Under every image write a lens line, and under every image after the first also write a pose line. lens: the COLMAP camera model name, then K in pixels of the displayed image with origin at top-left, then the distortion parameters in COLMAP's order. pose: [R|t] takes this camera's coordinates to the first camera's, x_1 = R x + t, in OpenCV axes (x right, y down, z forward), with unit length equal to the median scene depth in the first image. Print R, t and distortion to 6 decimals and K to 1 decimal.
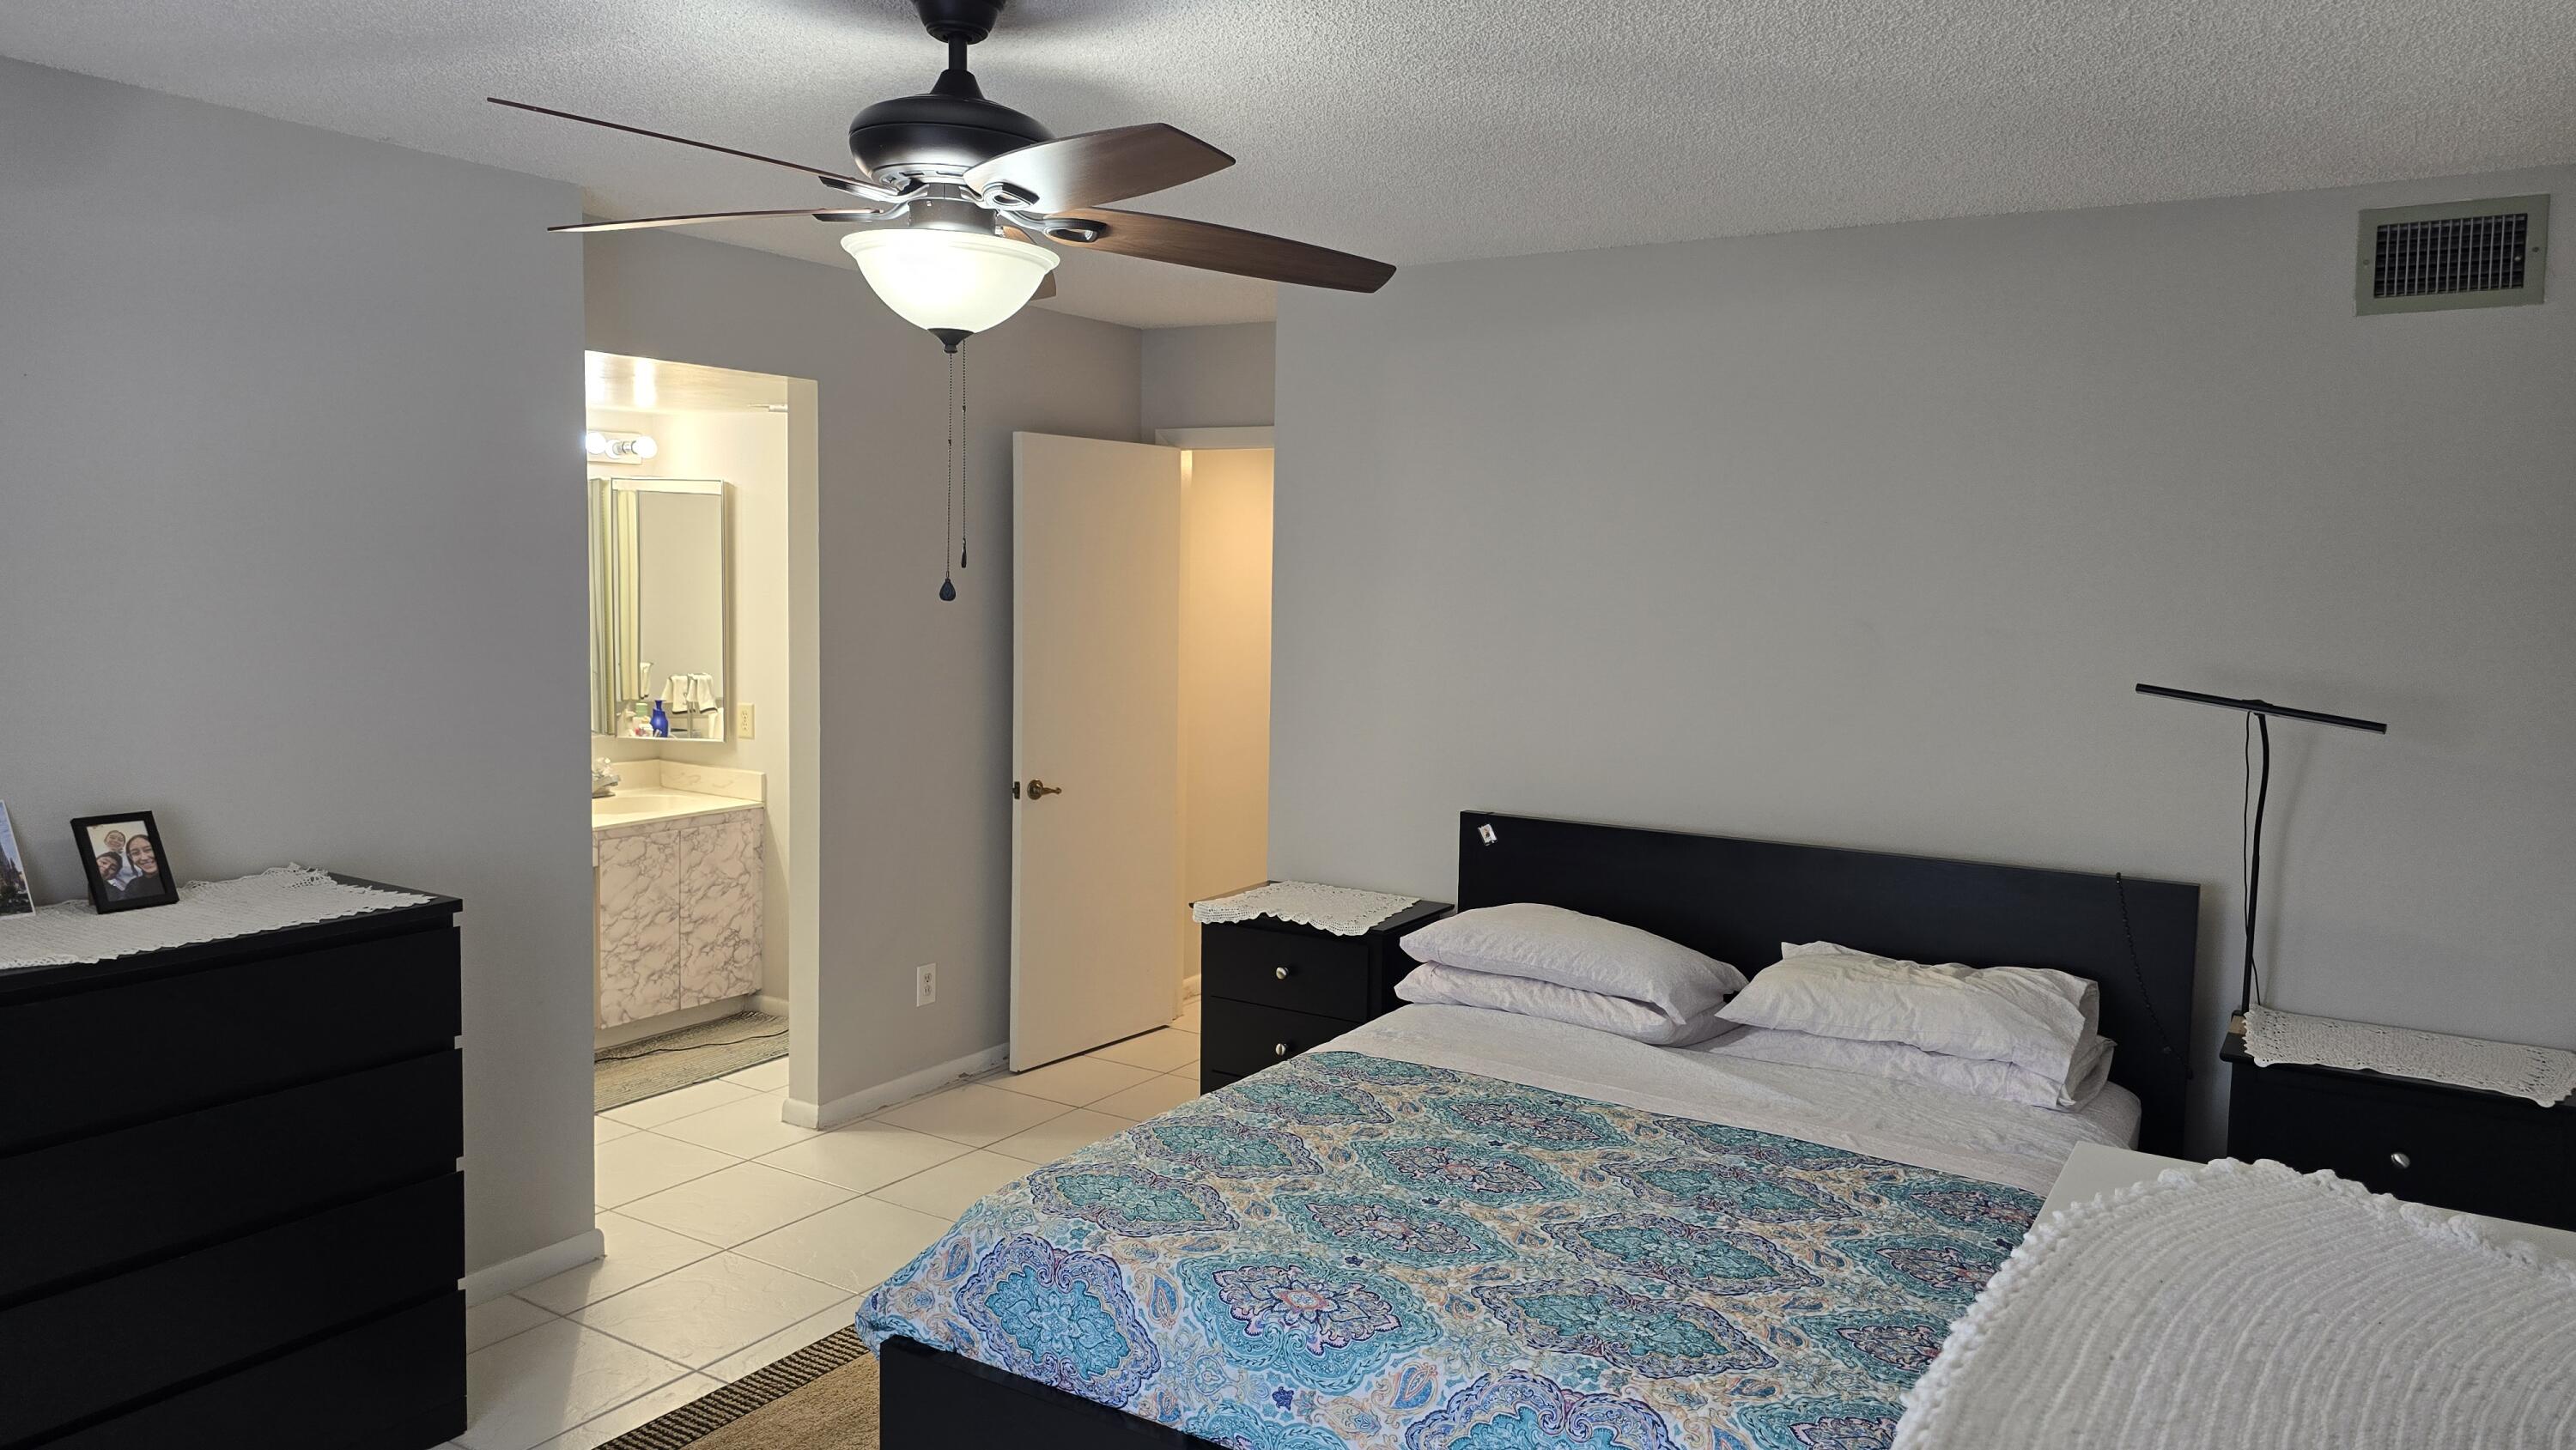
lens RADIAL K [[1763.4, 0, 1288.0], [0, 1763.4, 725.0], [0, 0, 1]] dist [0.084299, -0.094709]
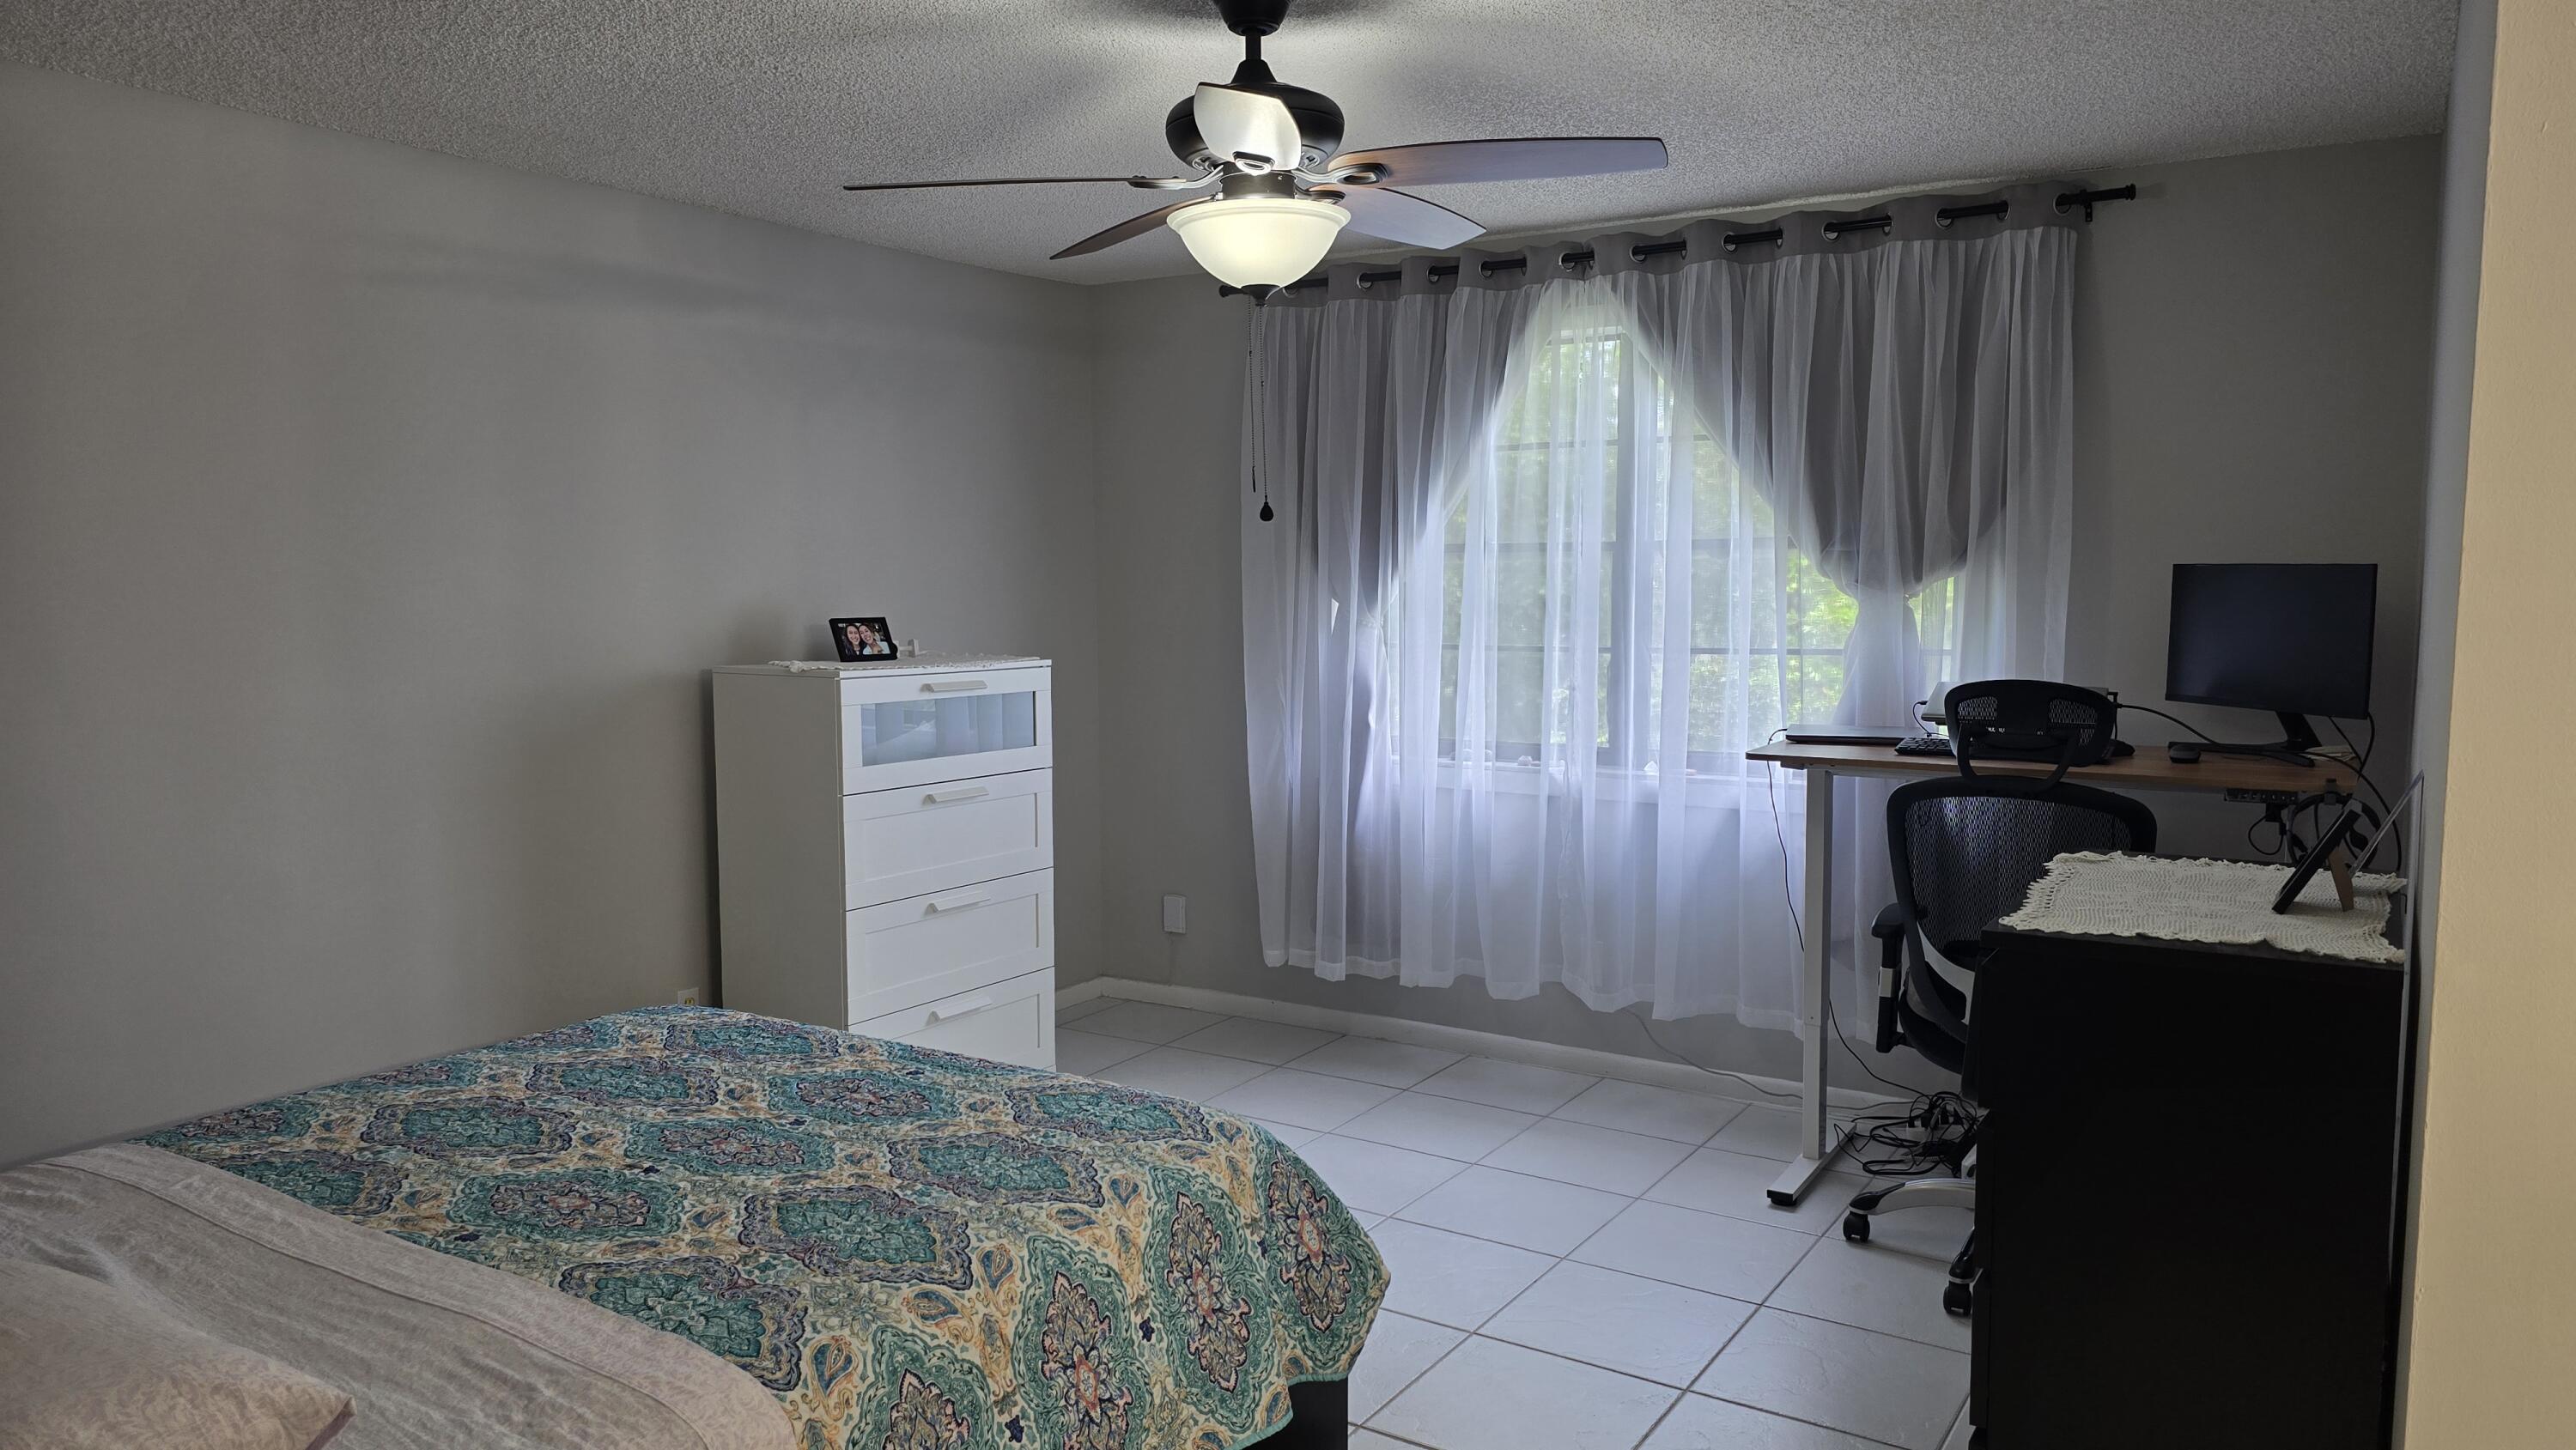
lens RADIAL K [[1763.4, 0, 1288.0], [0, 1763.4, 725.0], [0, 0, 1]] dist [0.084299, -0.094709]
pose [[-0.999740, -0.020367, 0.010256, -0.189781], [-0.018025, 0.981290, 0.191690, -0.136512], [-0.013969, 0.191455, -0.981402, 1.842906]]
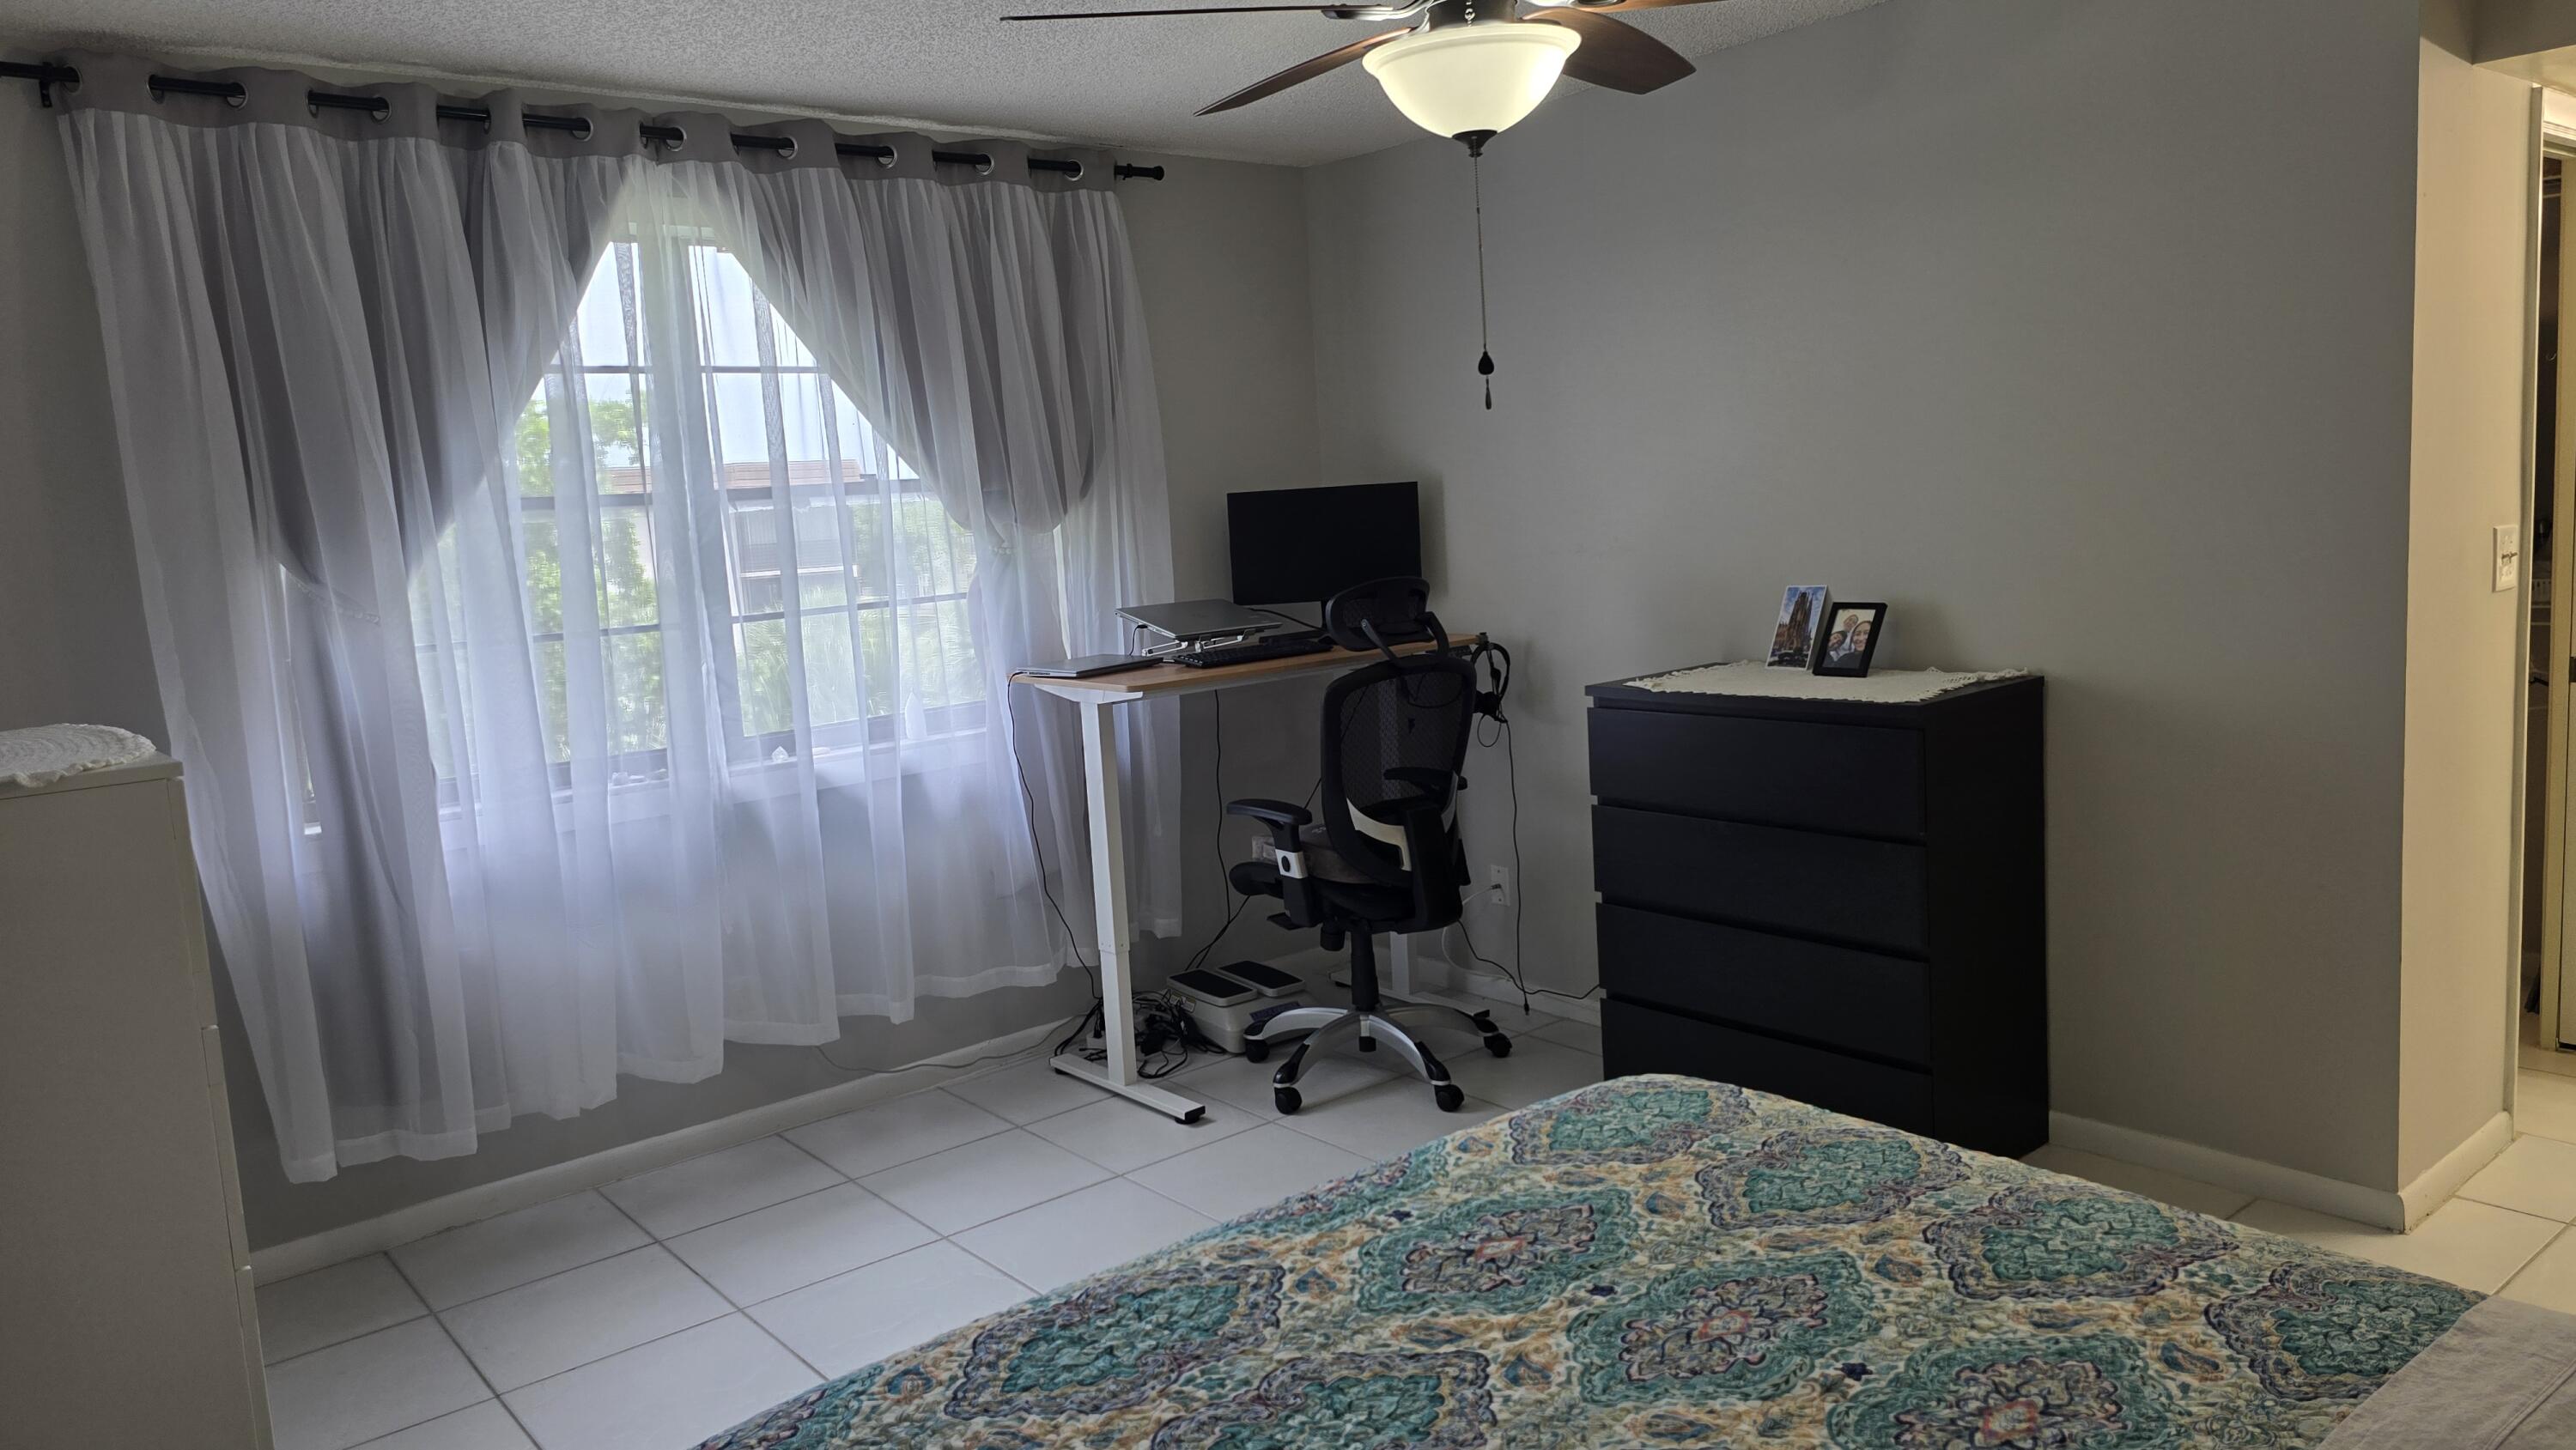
lens RADIAL K [[1751.4, 0, 1266.5], [0, 1751.4, 688.6], [0, 0, 1]] dist [0.096653, -0.089311]
pose [[-0.318747, 0.101342, -0.942407, 0.683051], [-0.041564, 0.991817, 0.120713, -0.023985], [0.946928, 0.077647, -0.311927, 1.024468]]
